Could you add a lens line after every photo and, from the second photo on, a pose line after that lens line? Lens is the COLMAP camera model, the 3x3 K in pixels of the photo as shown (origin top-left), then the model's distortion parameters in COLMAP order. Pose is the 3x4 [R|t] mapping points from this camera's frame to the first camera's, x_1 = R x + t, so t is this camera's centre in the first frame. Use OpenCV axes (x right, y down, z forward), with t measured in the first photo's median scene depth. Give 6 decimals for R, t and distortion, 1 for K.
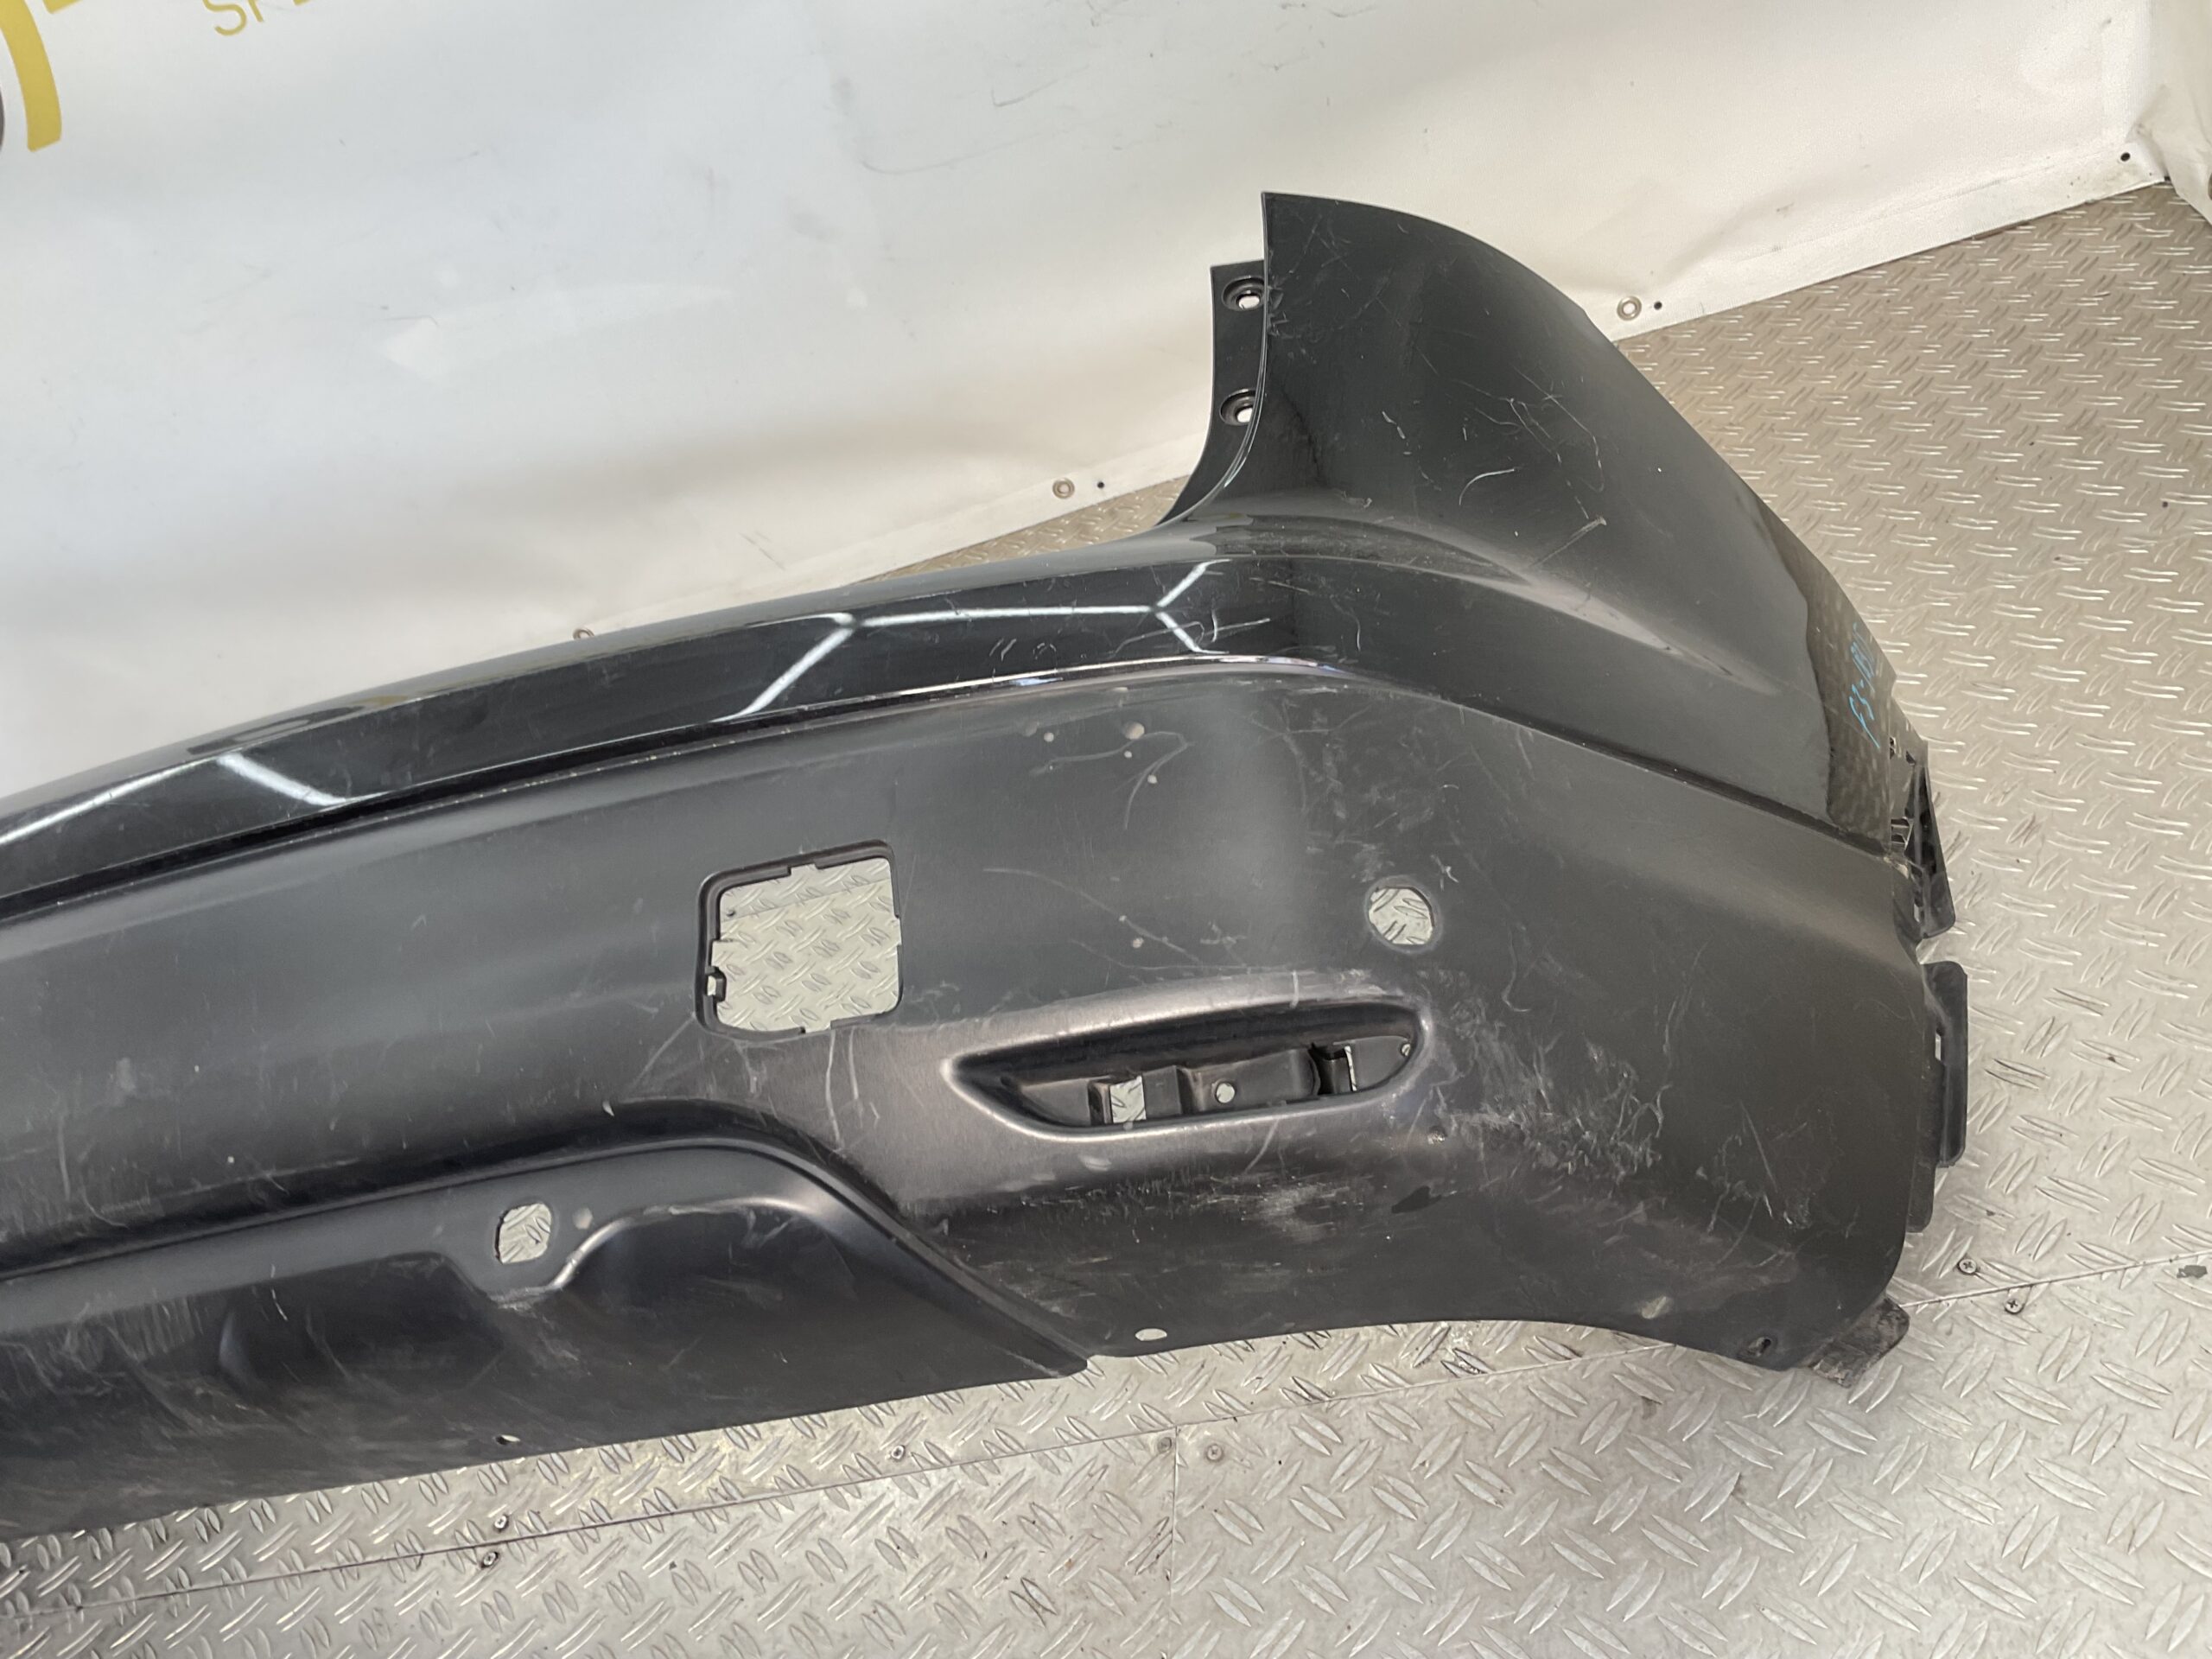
lens RADIAL K [[1818.3, 0, 1106.0], [0, 1818.3, 829.5], [0, 0, 1]] dist [0.064775, -0.114302]
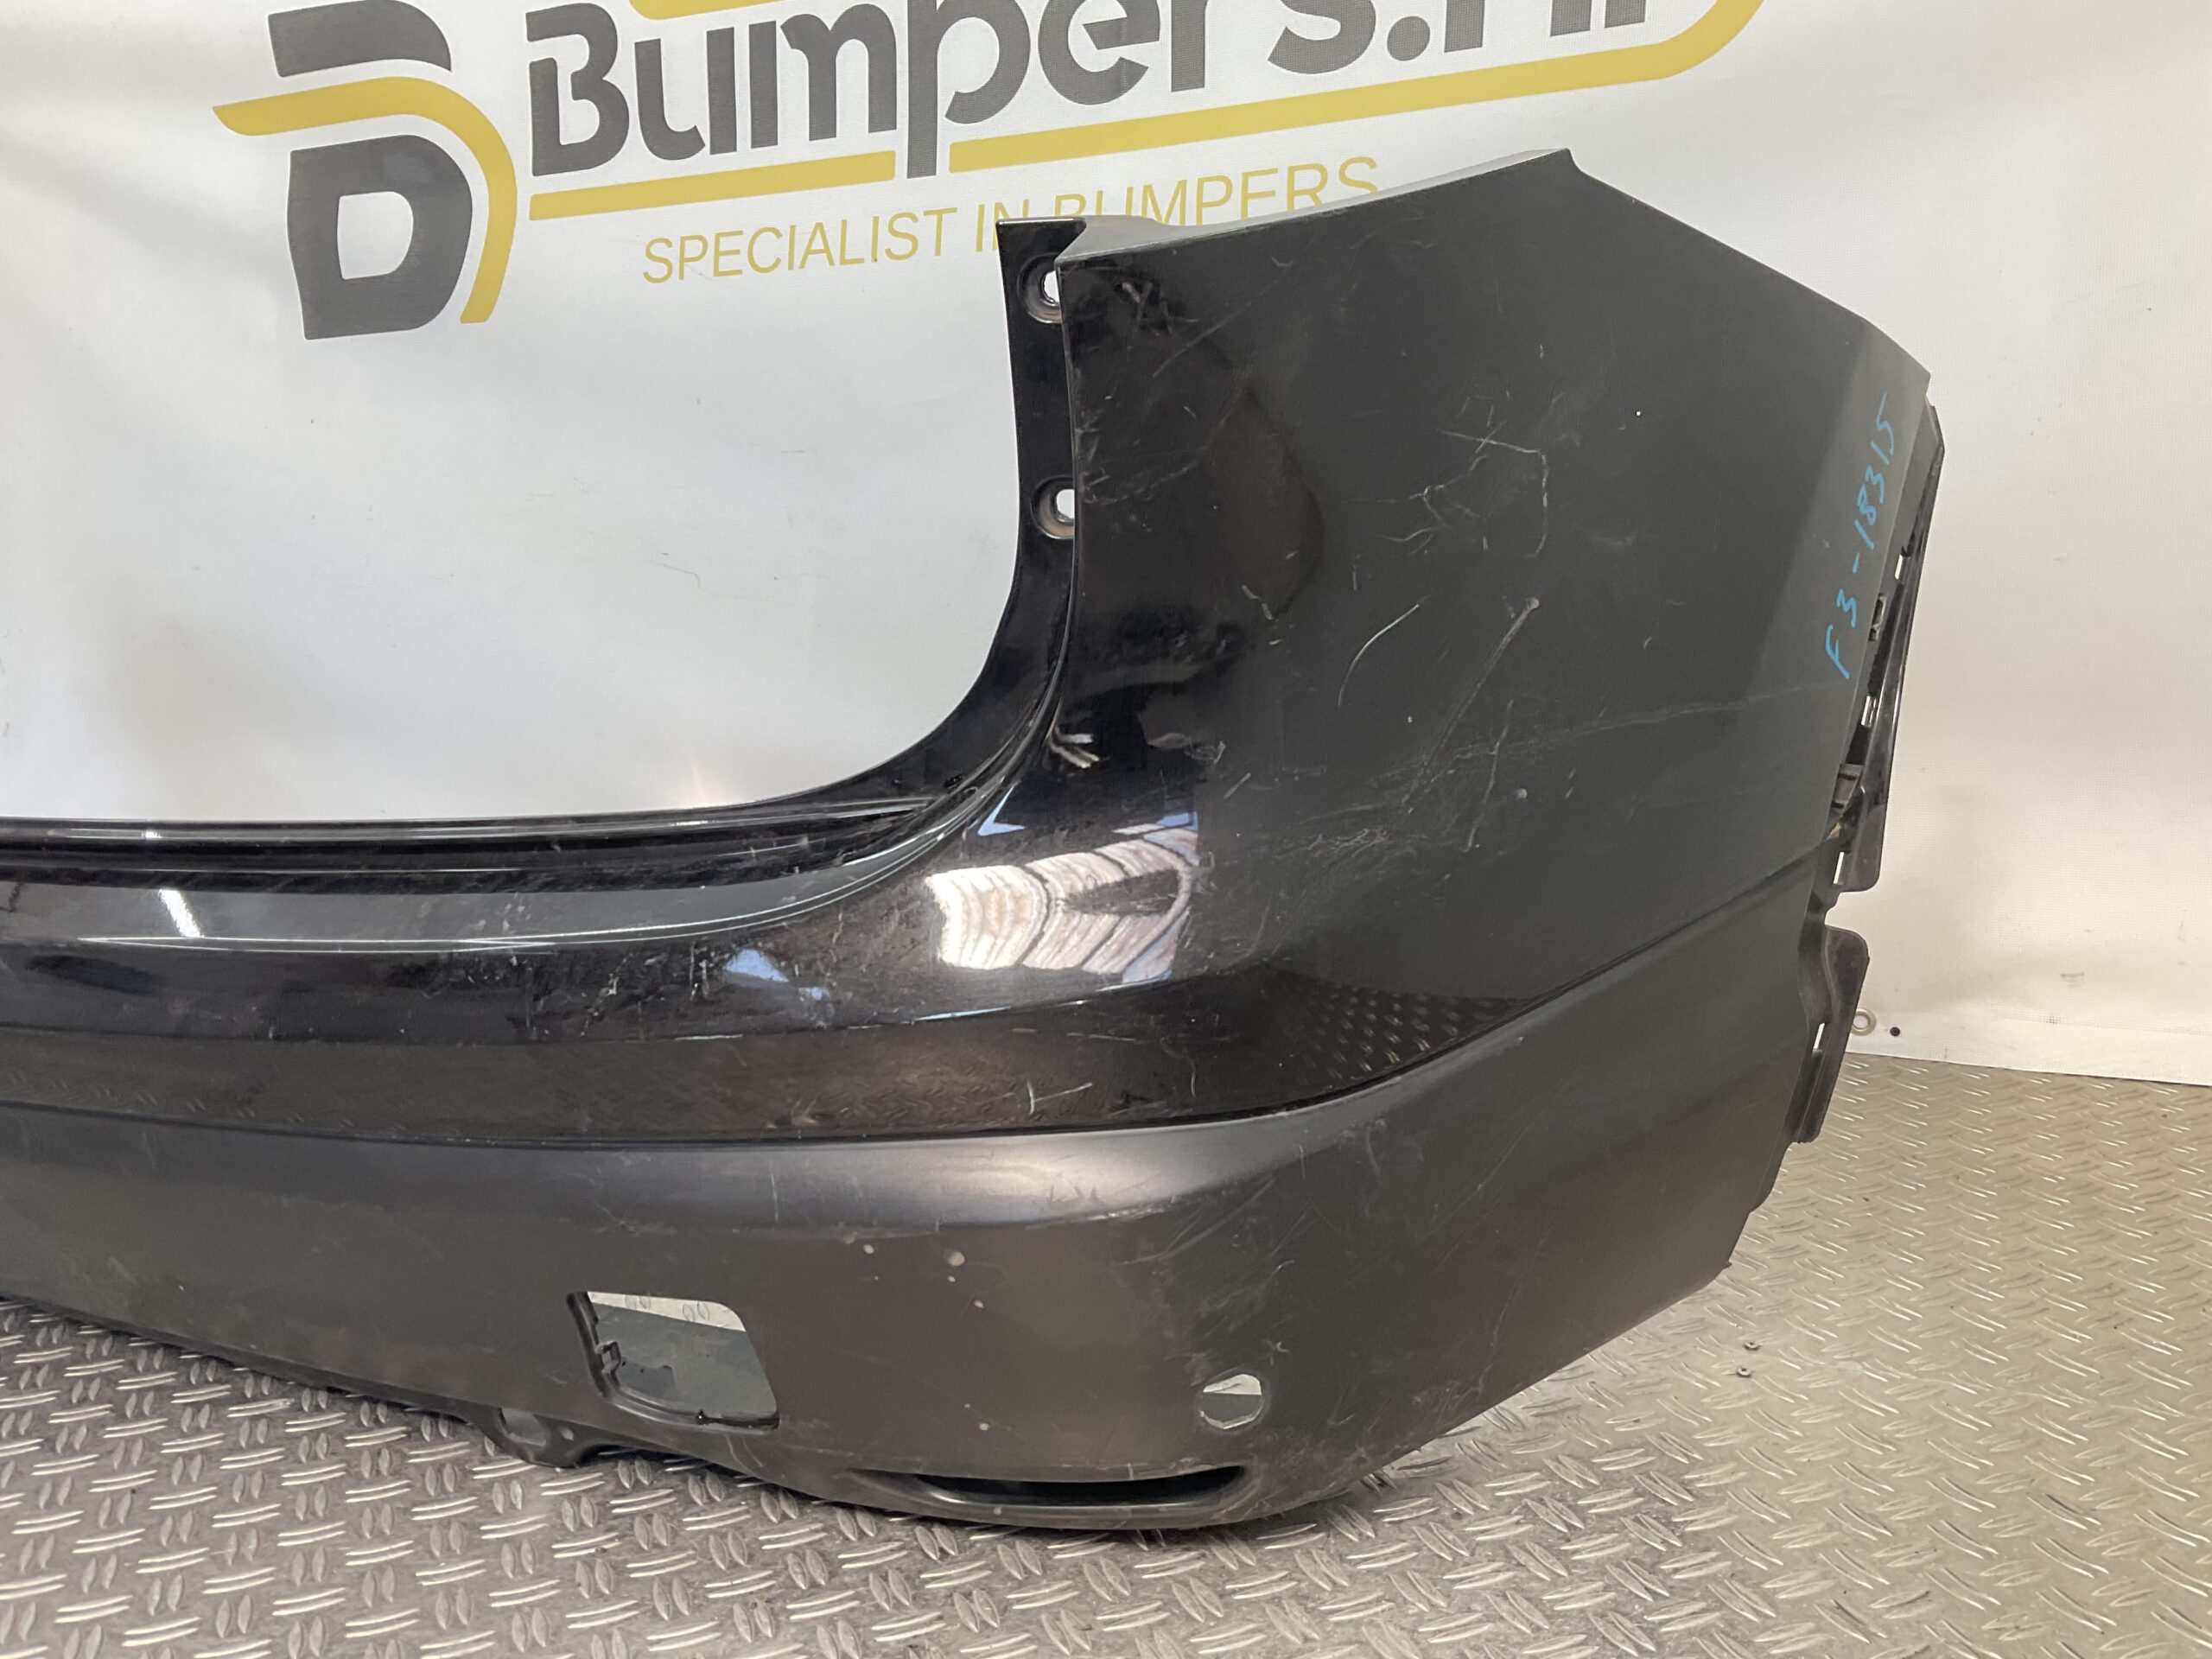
lens RADIAL K [[1818.3, 0, 1106.0], [0, 1818.3, 829.5], [0, 0, 1]] dist [0.064775, -0.114302]
pose [[0.996280, -0.064314, -0.057359, 0.163455], [0.085232, 0.637139, 0.766022, -0.920725], [-0.012720, -0.768061, 0.640251, 0.550975]]
